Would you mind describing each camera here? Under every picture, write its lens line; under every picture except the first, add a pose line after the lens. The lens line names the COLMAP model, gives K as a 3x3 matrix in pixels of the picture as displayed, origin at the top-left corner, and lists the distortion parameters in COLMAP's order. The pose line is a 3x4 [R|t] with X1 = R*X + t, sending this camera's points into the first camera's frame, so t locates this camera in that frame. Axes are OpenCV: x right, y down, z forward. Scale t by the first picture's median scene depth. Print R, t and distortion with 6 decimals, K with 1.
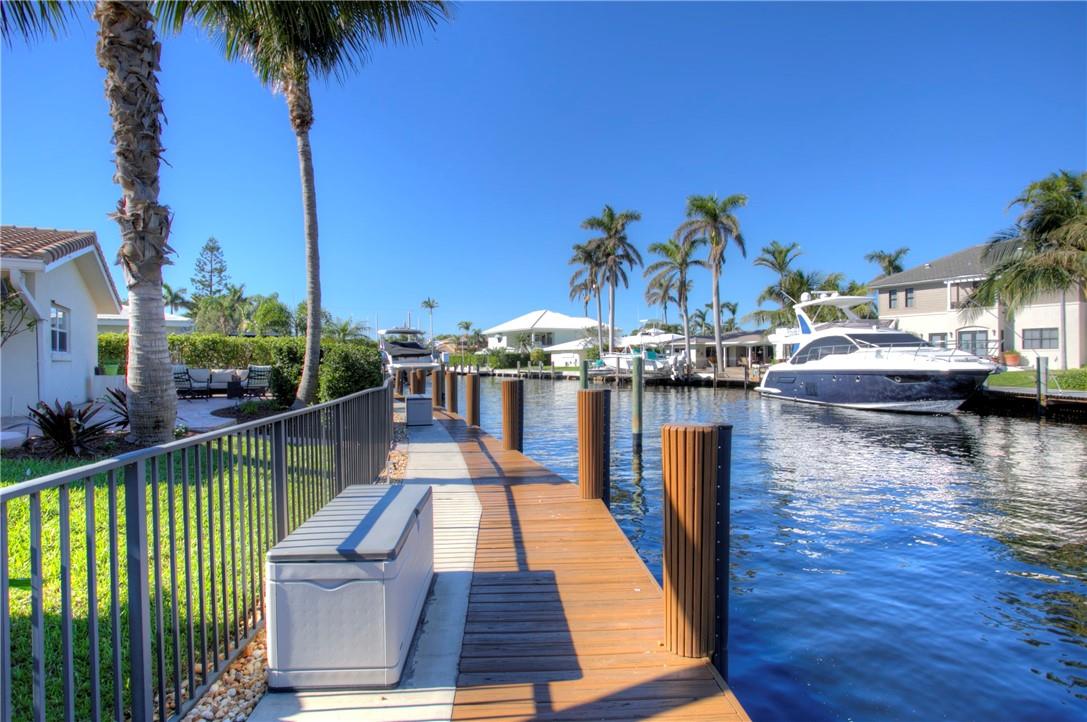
lens RADIAL K [[592.4, 0, 542.5], [0, 592.4, 363.1], [0, 0, 1]] dist [-0.075717, 0.051406]
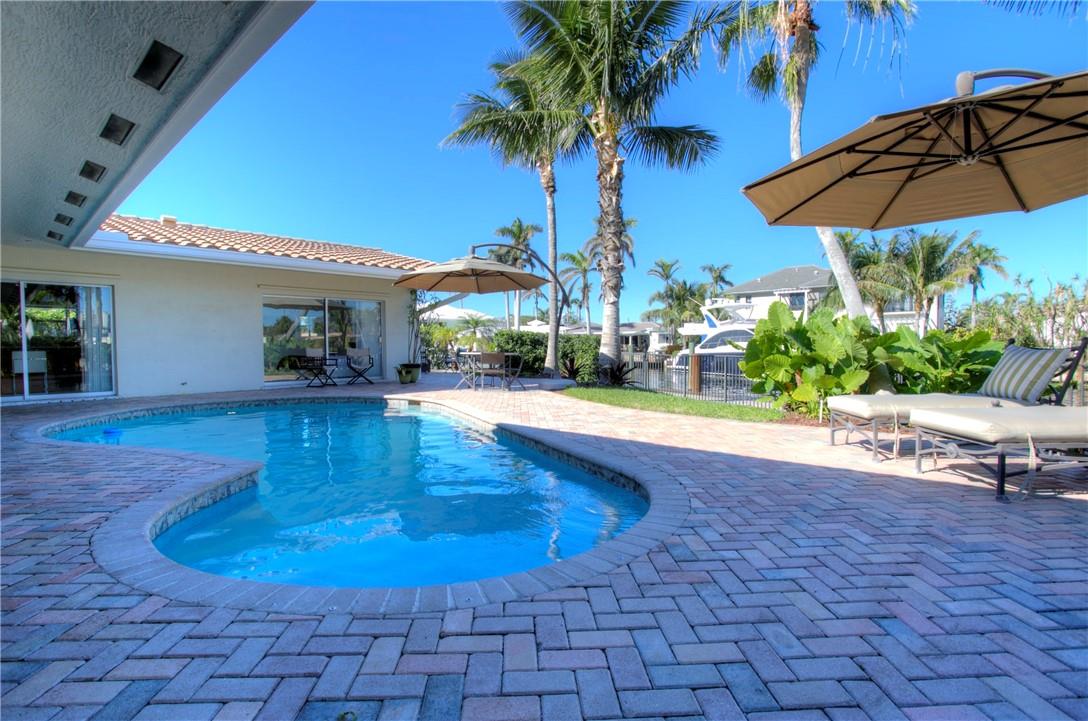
lens RADIAL K [[534.6, 0, 546.2], [0, 534.6, 359.4], [0, 0, 1]] dist [-0.069423, 0.035515]
pose [[0.957516, -0.003960, 0.288353, -0.195198], [-0.001411, 0.999829, 0.018416, 0.001898], [-0.288377, -0.018040, 0.957347, -0.082257]]
